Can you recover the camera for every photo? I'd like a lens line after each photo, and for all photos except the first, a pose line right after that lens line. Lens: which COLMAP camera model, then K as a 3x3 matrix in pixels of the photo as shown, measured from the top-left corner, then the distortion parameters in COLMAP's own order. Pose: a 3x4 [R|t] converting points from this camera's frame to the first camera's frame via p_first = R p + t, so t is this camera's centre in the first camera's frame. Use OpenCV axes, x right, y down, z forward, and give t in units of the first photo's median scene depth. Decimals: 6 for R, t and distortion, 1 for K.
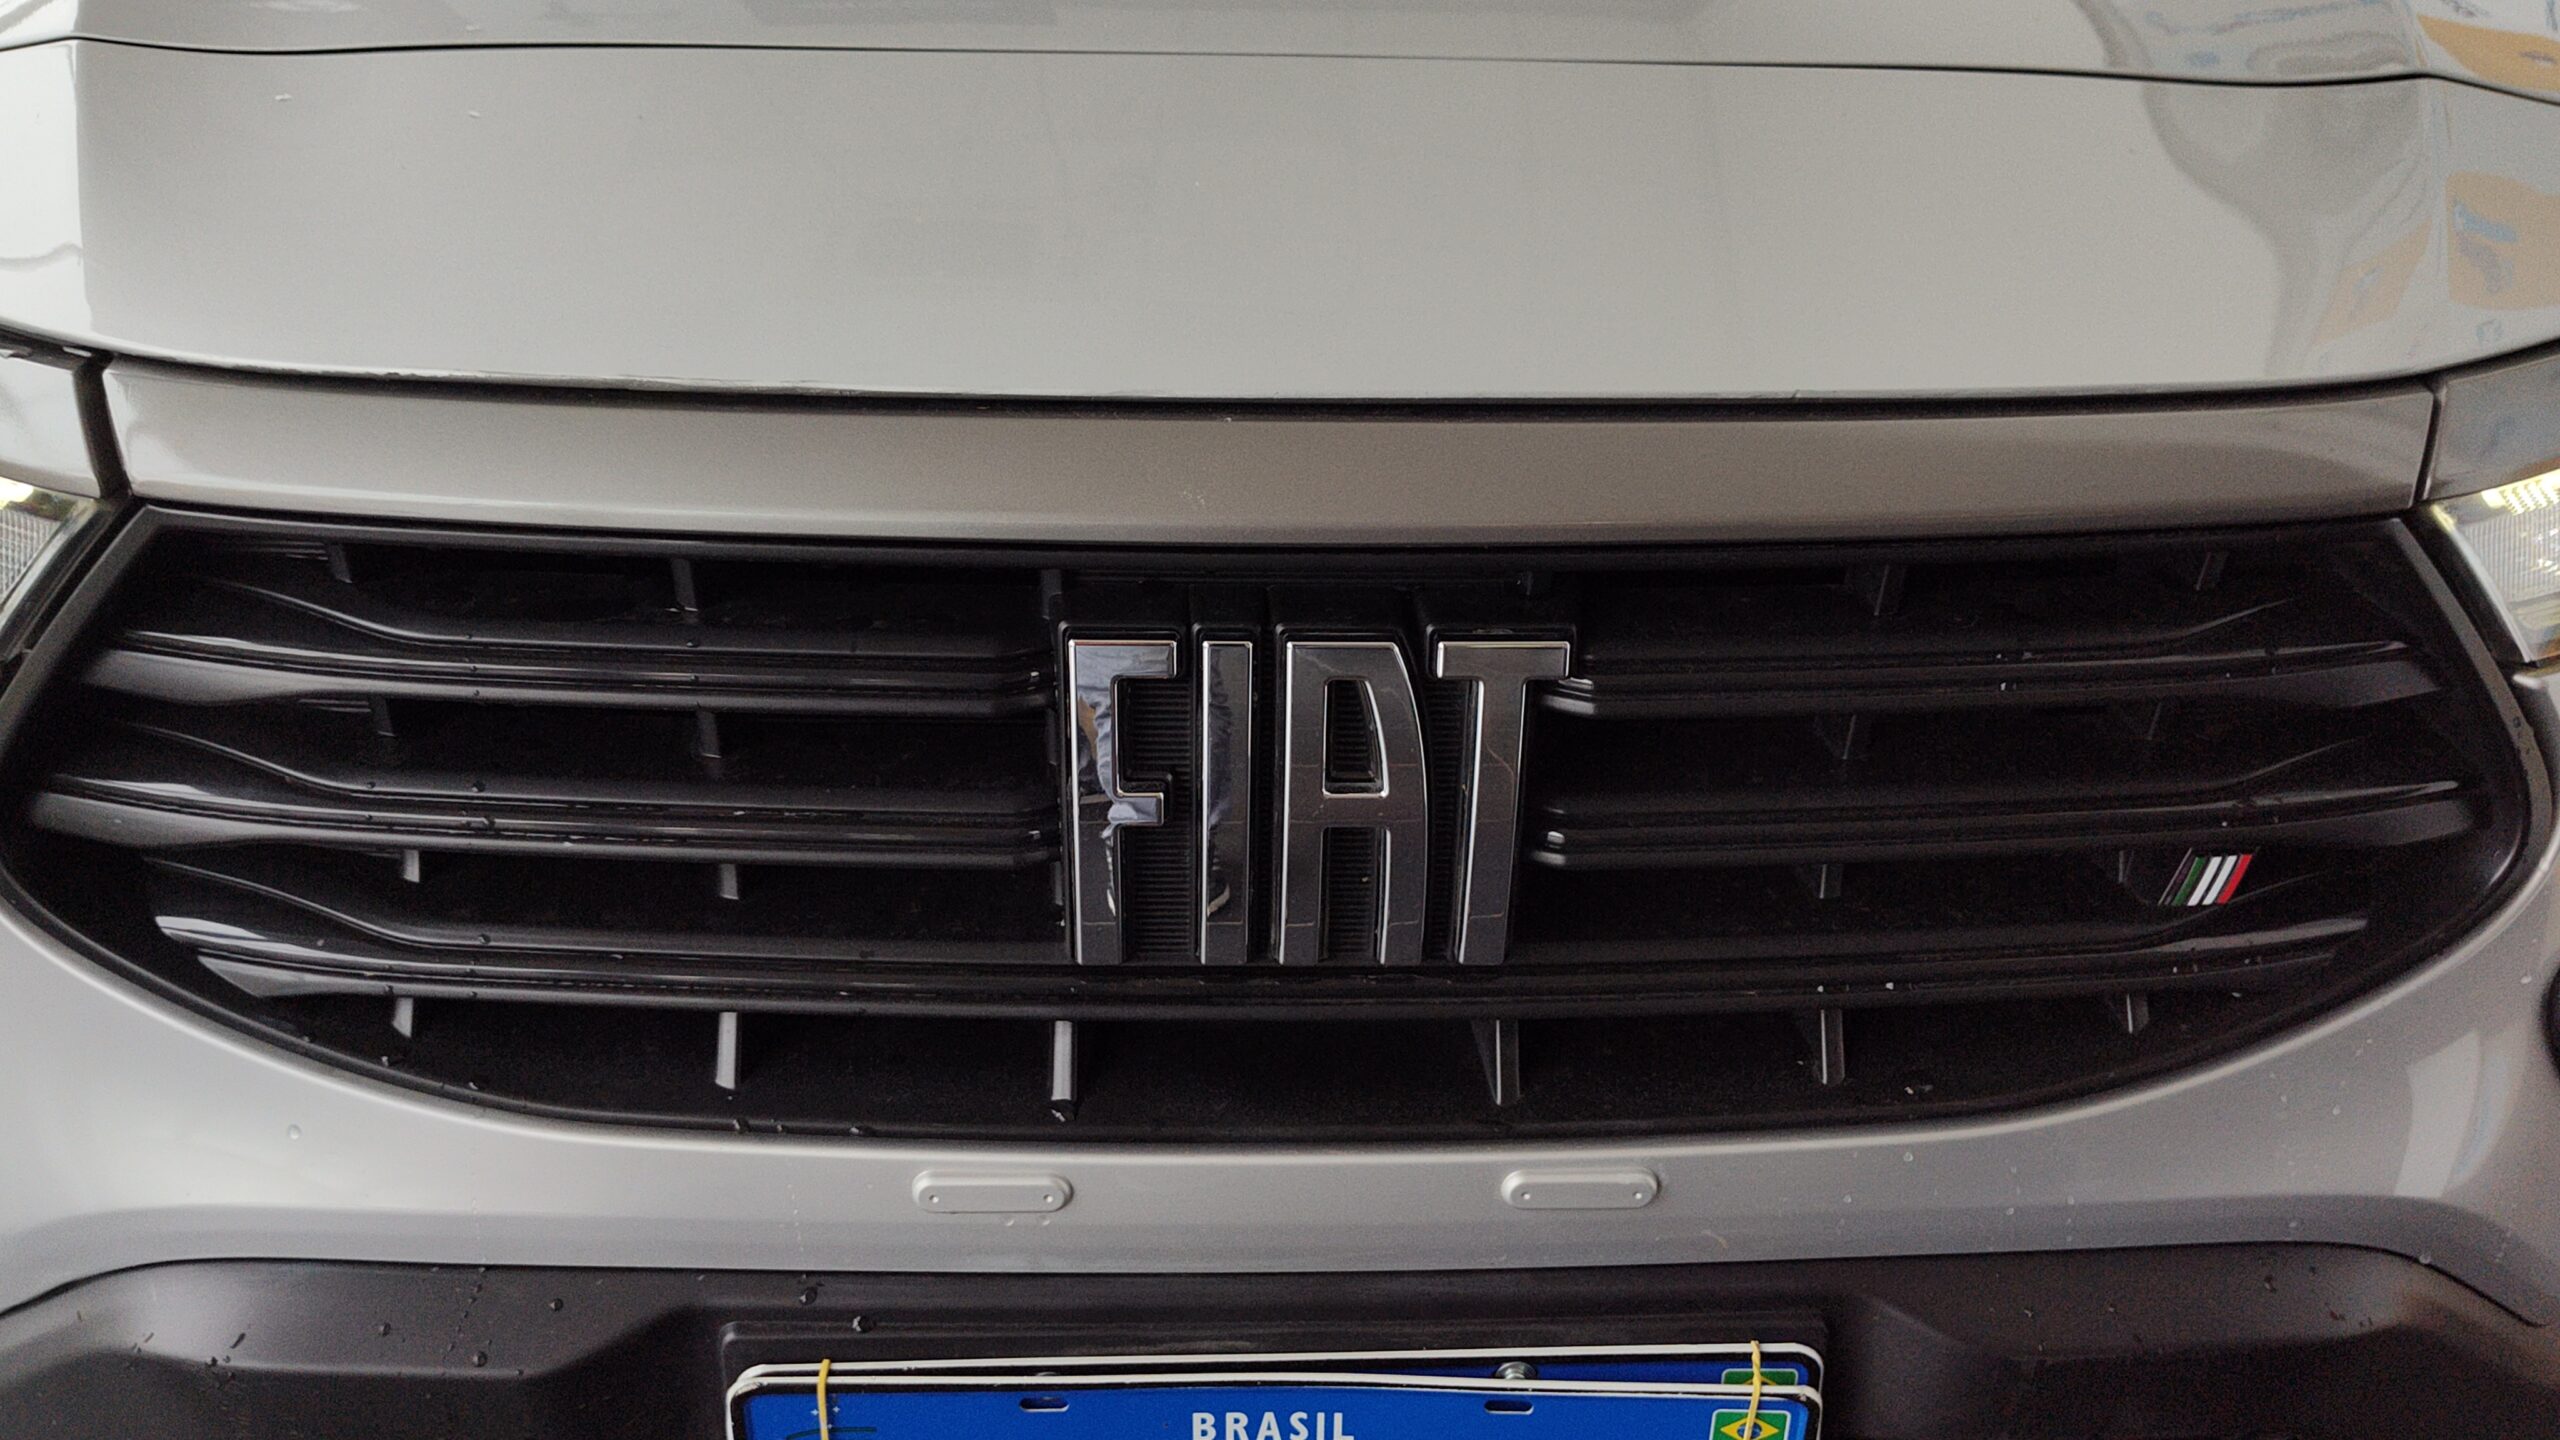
lens RADIAL K [[1754.4, 0, 1268.4], [0, 1754.4, 710.3], [0, 0, 1]] dist [0.038158, -0.060462]
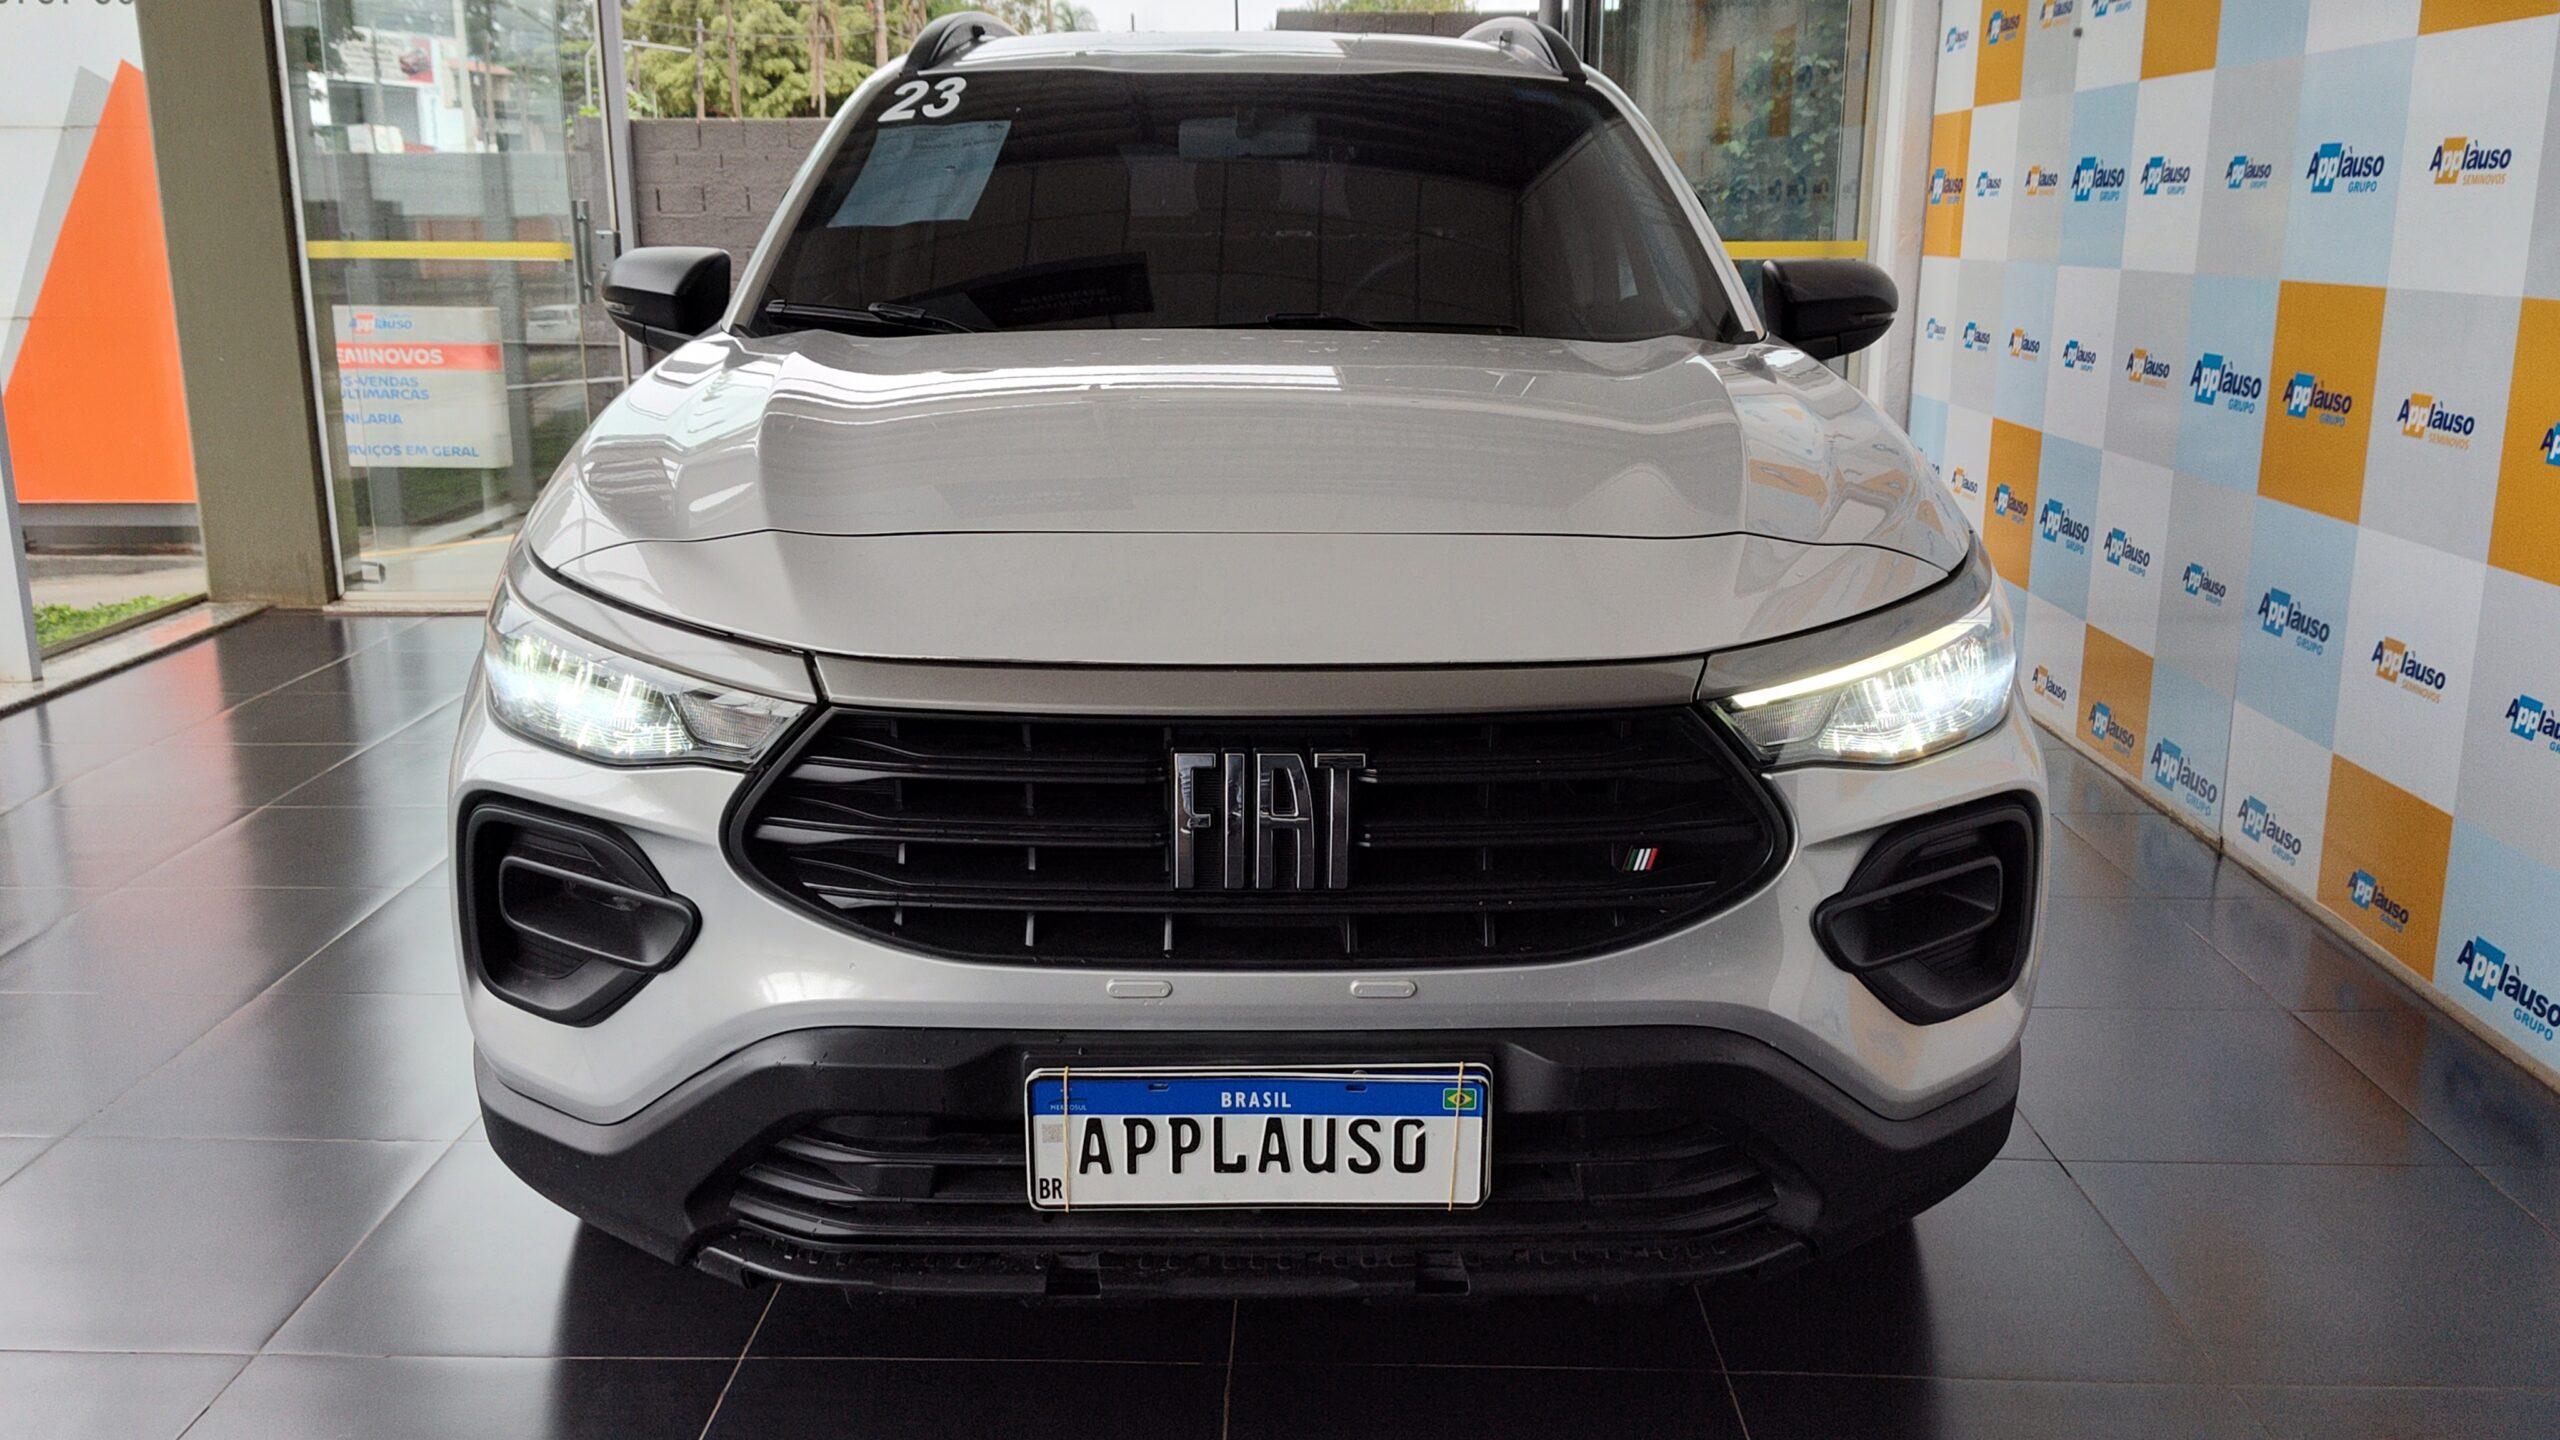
lens RADIAL K [[1714.6, 0, 1225.1], [0, 1714.6, 759.0], [0, 0, 1]] dist [0.022427, 0.000100]
pose [[0.998914, -0.005383, -0.046283, 0.074059], [-0.002525, 0.985591, -0.169127, 0.369064], [0.046527, 0.169060, 0.984507, -1.400686]]
